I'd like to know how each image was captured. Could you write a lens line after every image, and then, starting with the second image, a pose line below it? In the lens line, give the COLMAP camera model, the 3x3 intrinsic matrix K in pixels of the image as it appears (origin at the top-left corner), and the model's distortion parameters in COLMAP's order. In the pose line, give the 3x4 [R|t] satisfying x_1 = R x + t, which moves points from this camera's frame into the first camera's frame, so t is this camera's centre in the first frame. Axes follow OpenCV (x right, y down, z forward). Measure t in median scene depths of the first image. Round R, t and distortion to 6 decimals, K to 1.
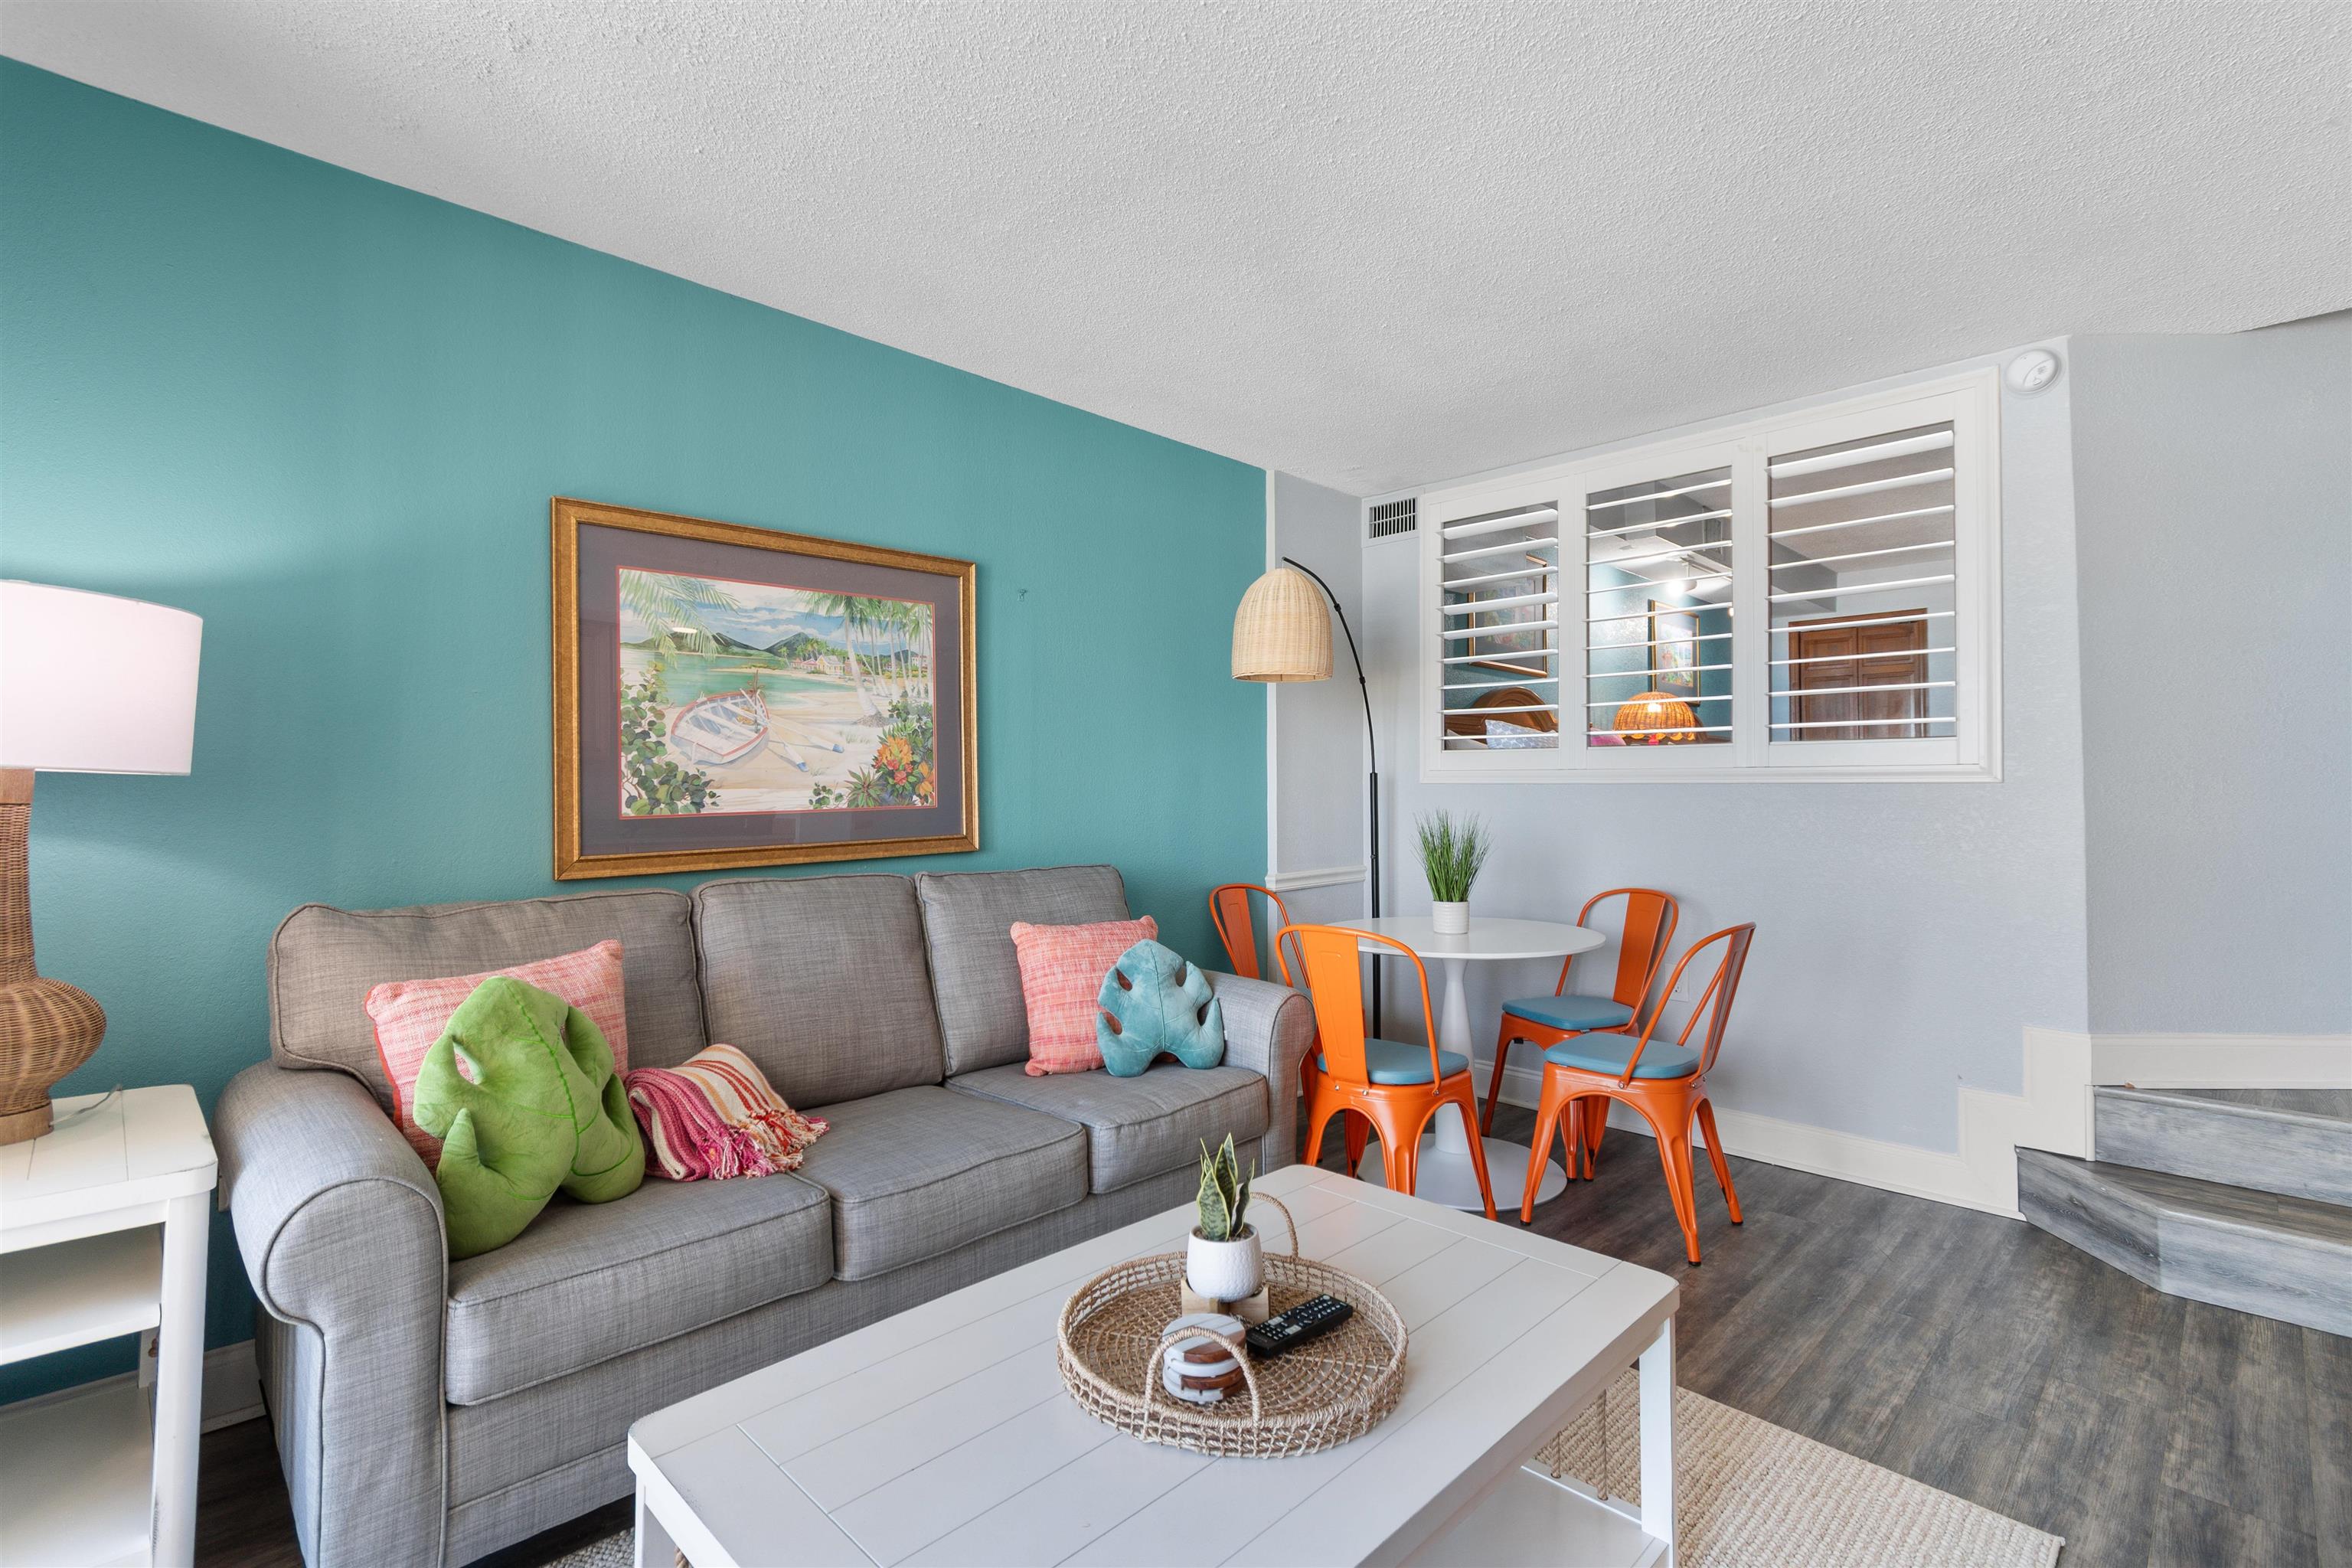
lens RADIAL K [[1038.4, 0, 1170.2], [0, 1038.4, 774.6], [0, 0, 1]] dist [0.008579, -0.003527]
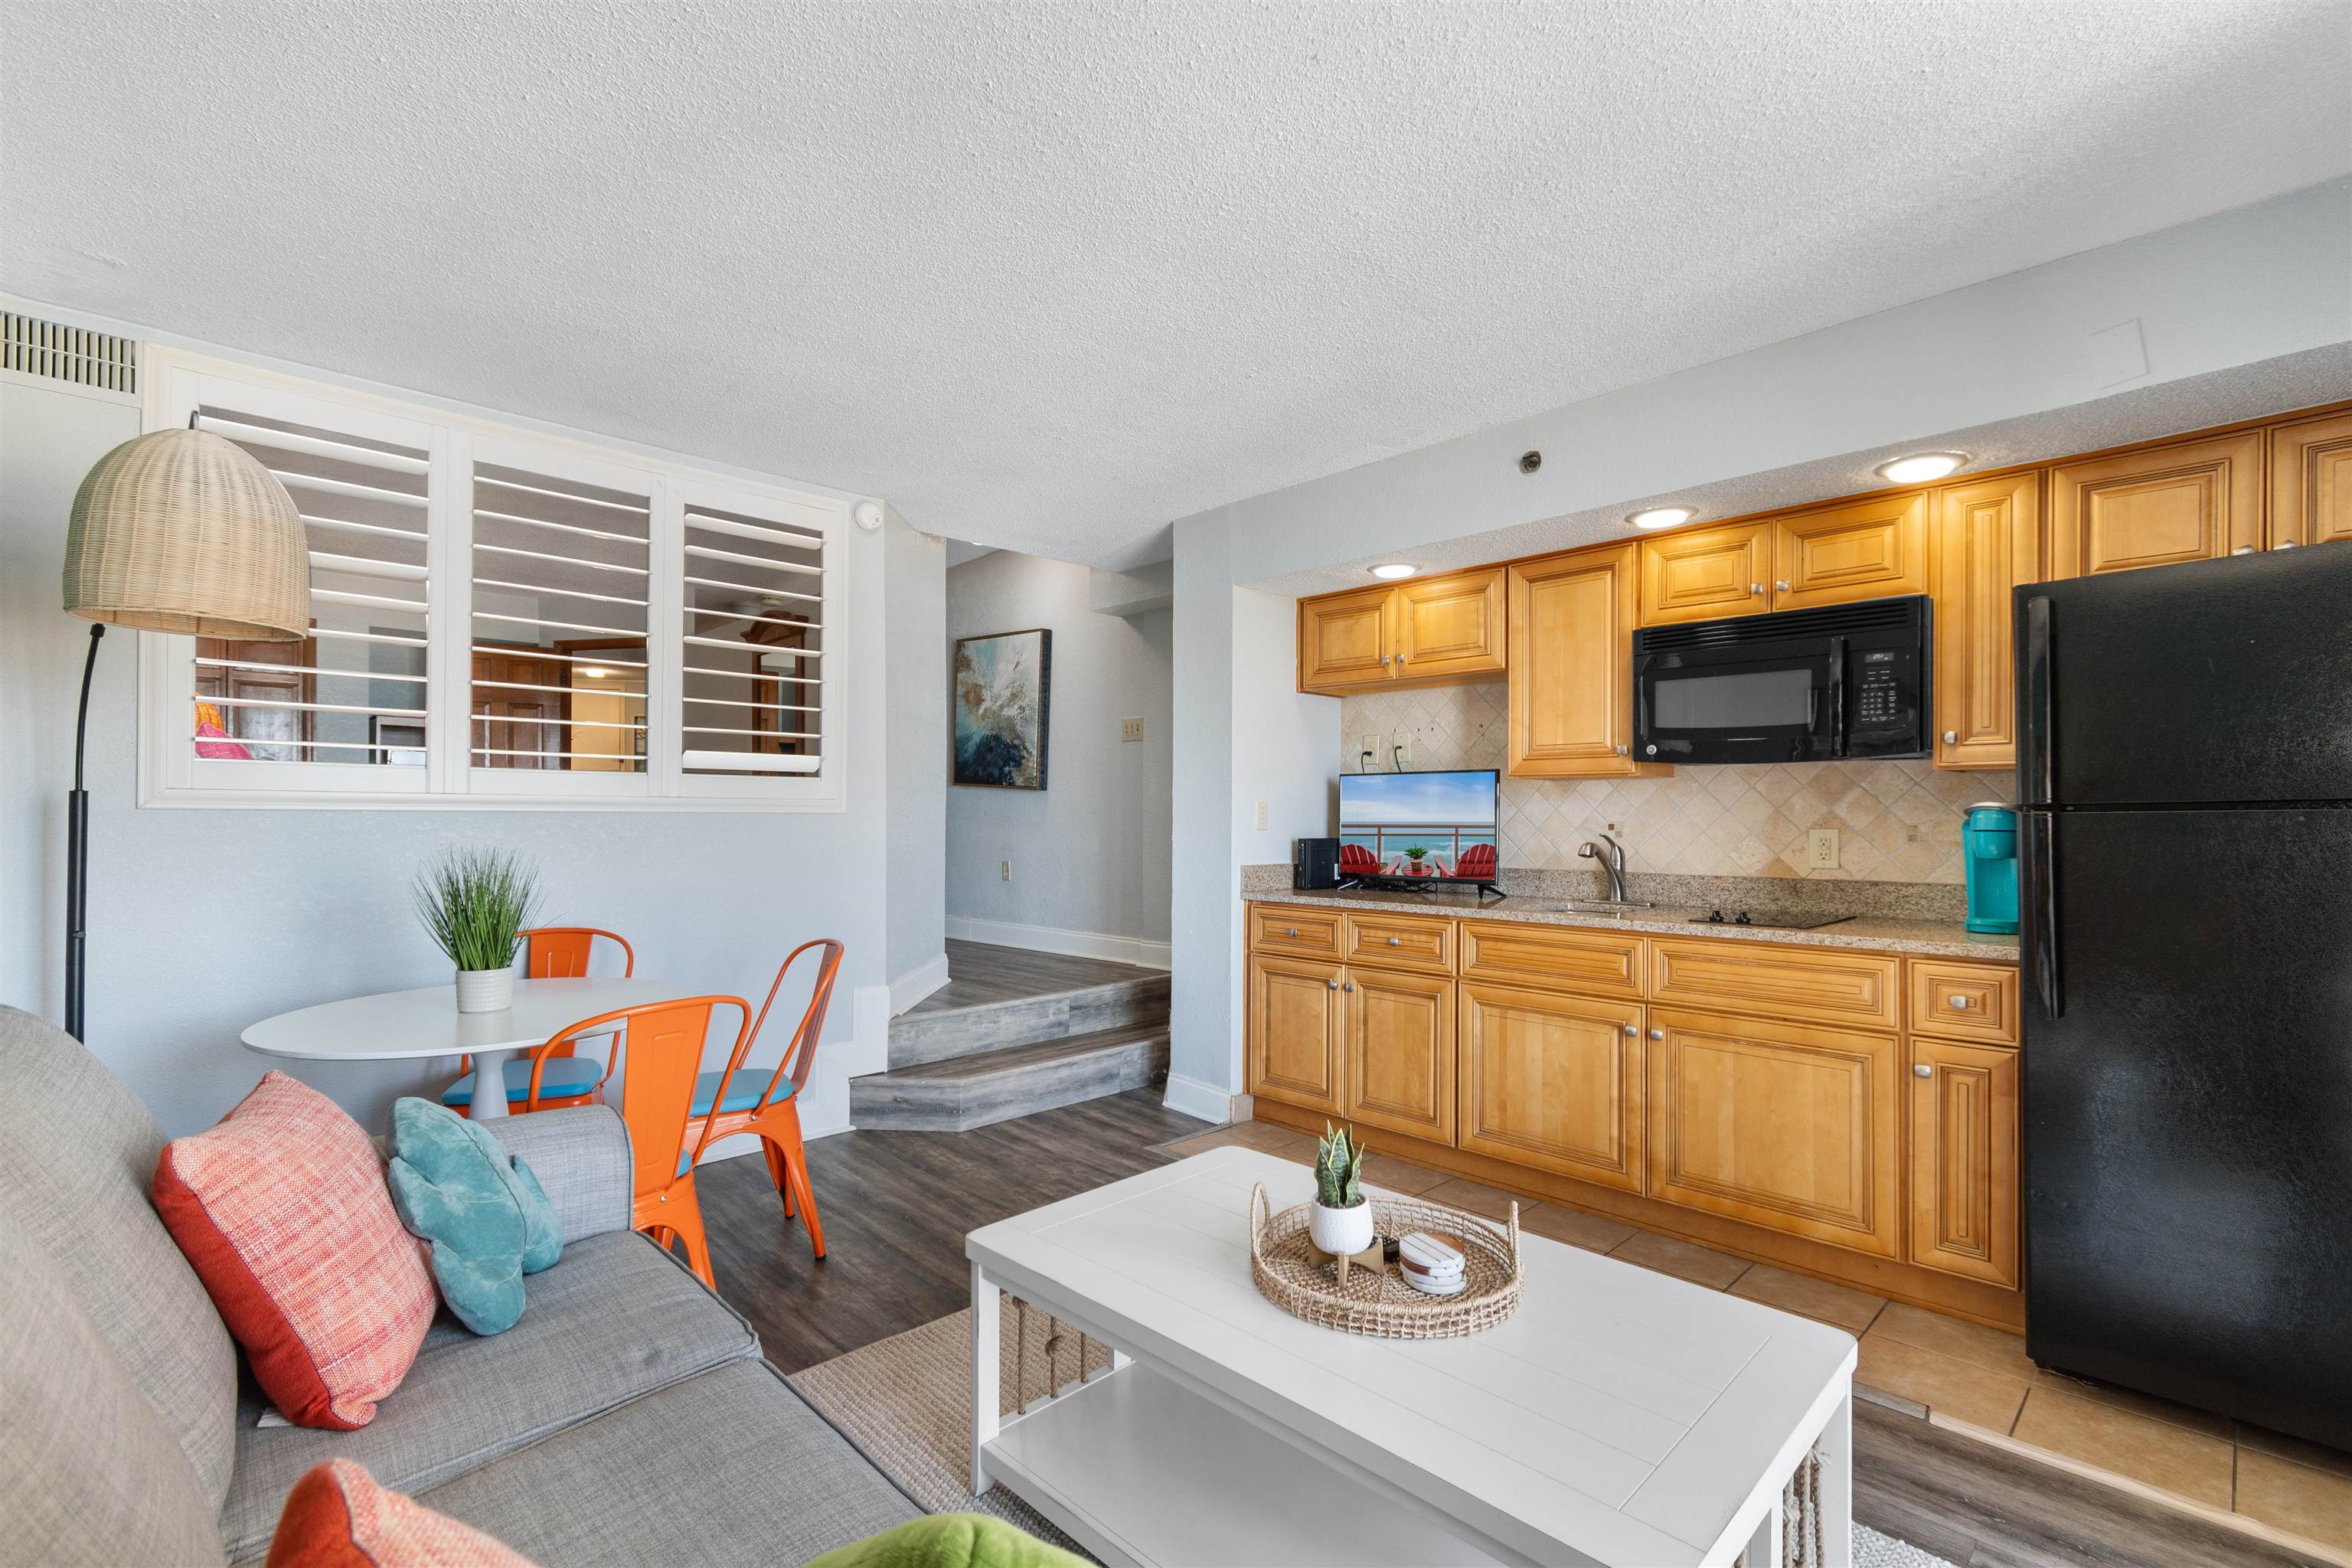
lens RADIAL K [[1038.4, 0, 1184.0], [0, 1038.4, 814.4], [0, 0, 1]] dist [0.008579, -0.003527]
pose [[0.007238, -0.001996, 0.999972, -0.580193], [-0.016673, 0.999859, 0.002117, -0.001230], [-0.999835, -0.016688, 0.007204, 0.586612]]
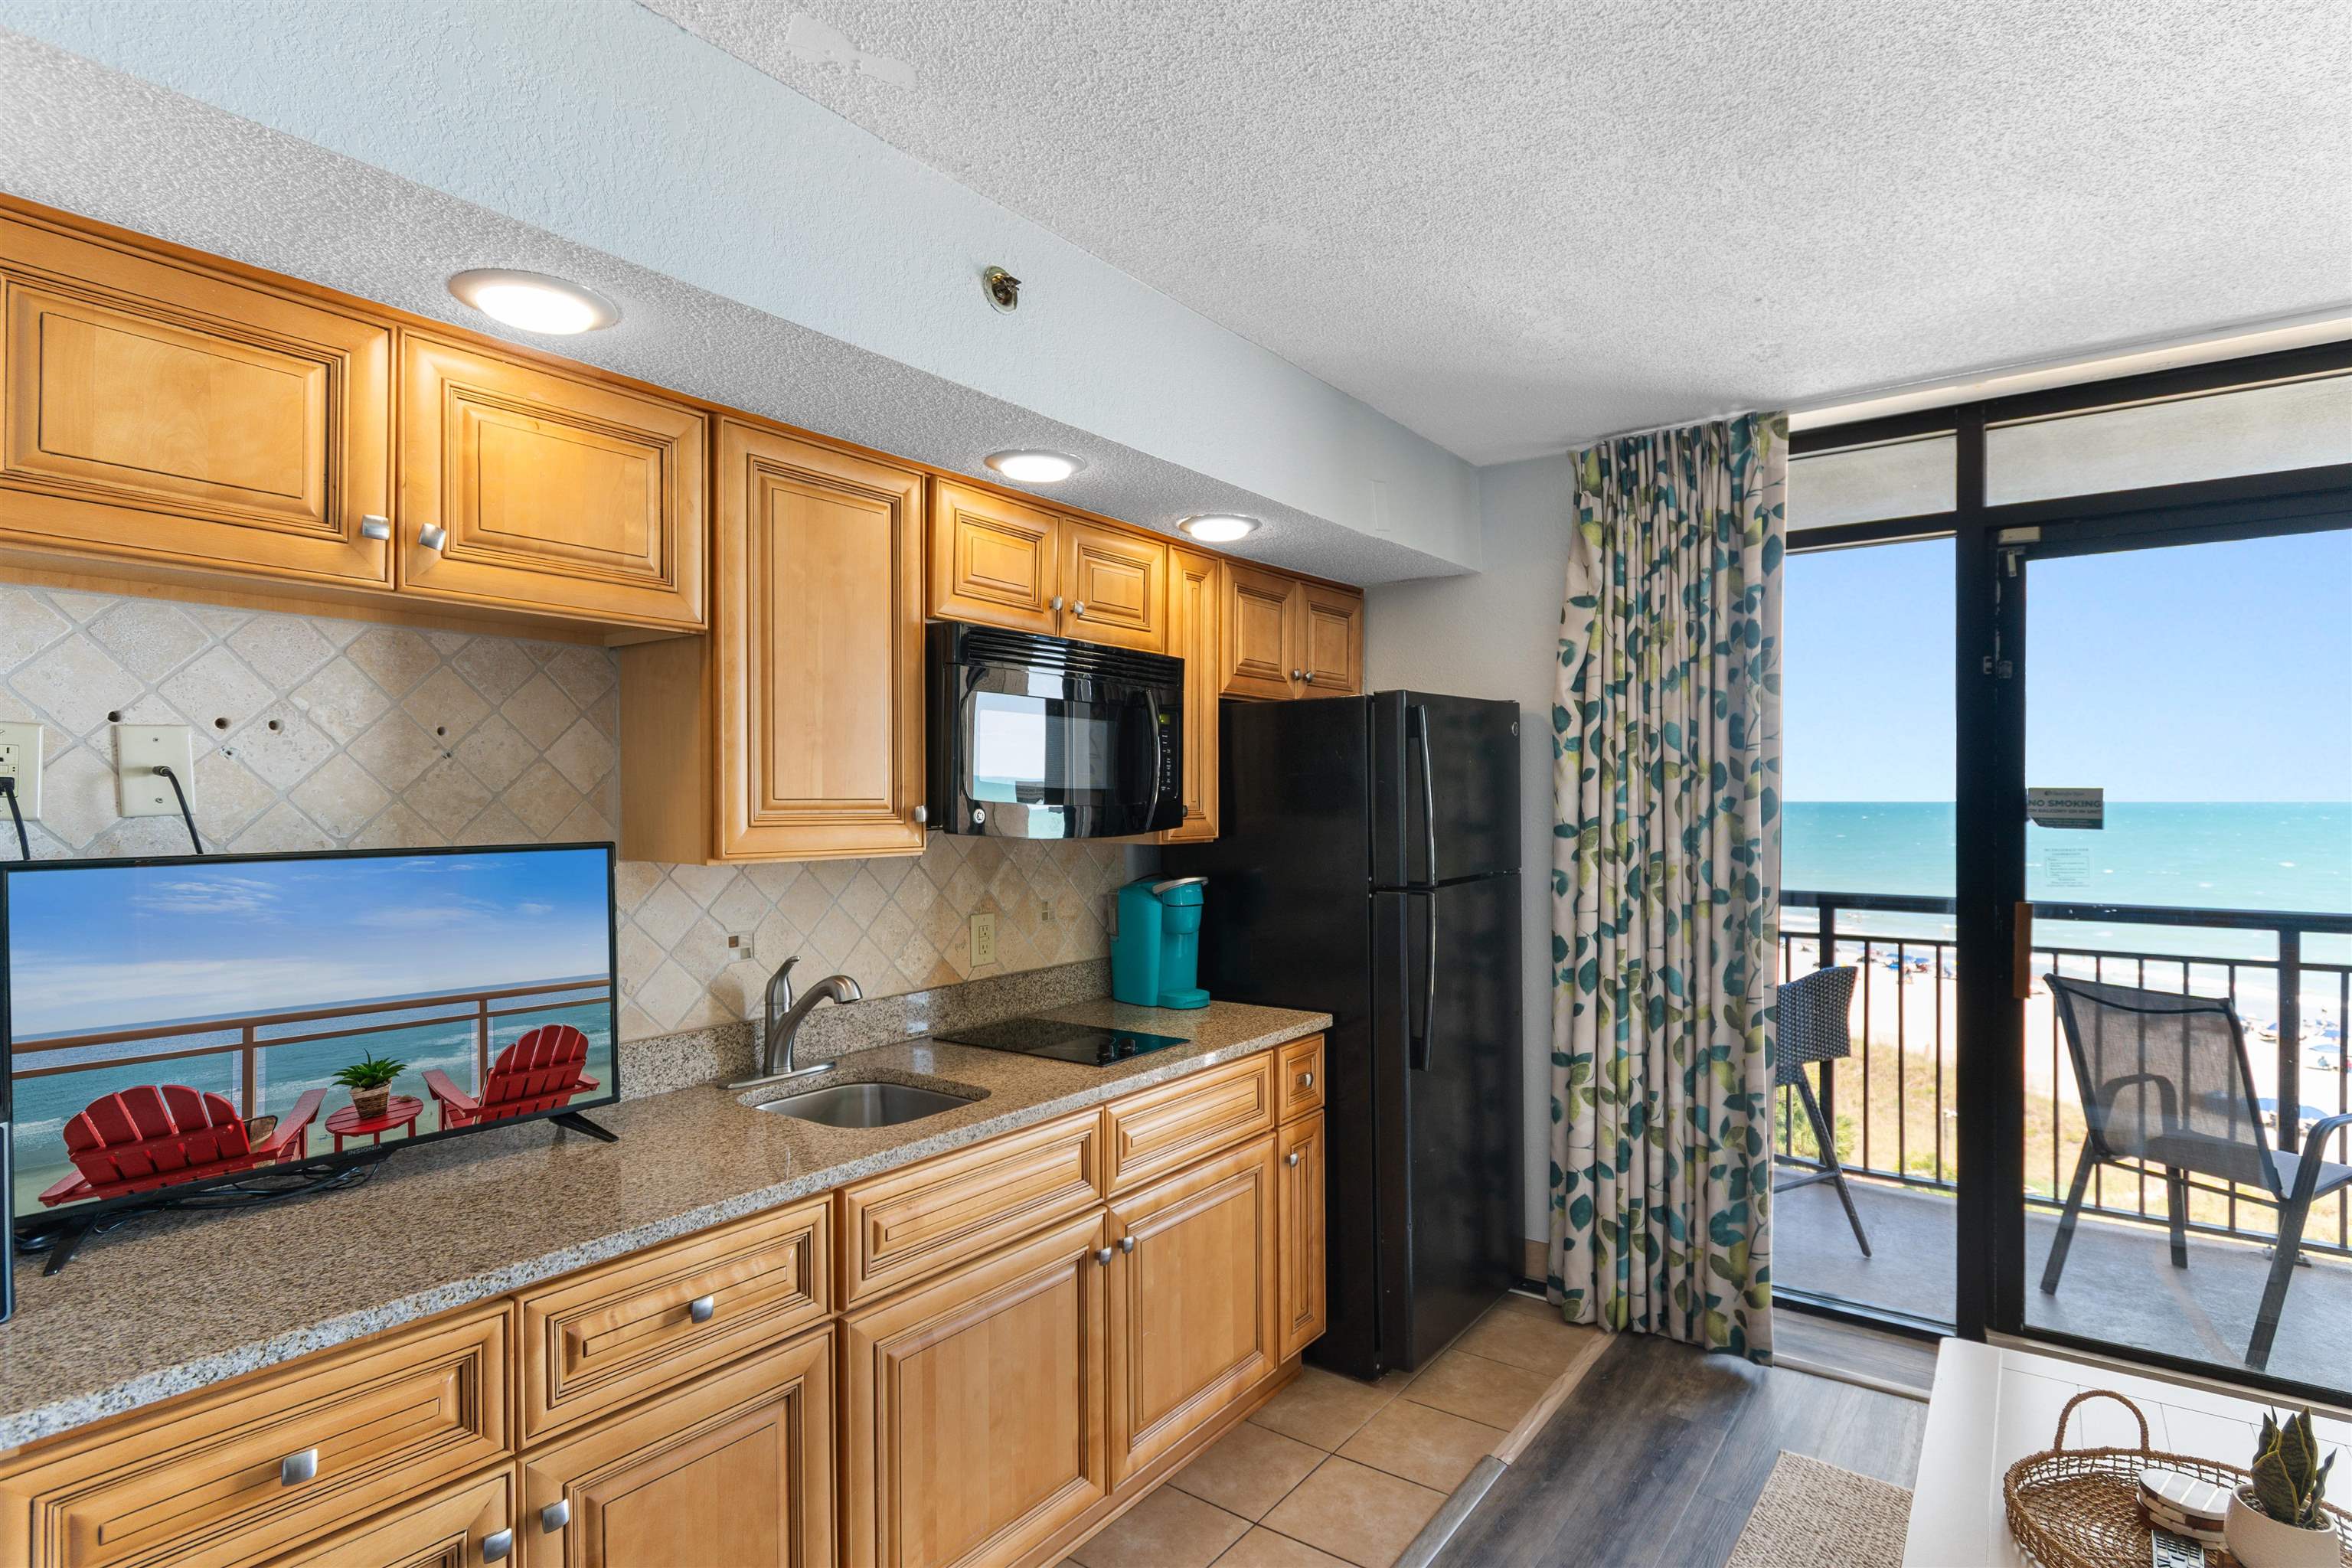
lens RADIAL K [[1193.9, 0, 1188.2], [0, 1193.9, 798.8], [0, 0, 1]] dist [0.008326, -0.003310]
pose [[-0.987633, 0.003644, -0.156740, 0.582233], [0.006073, 0.999869, -0.015022, -0.078667], [0.156665, -0.015789, -0.987526, 0.941036]]
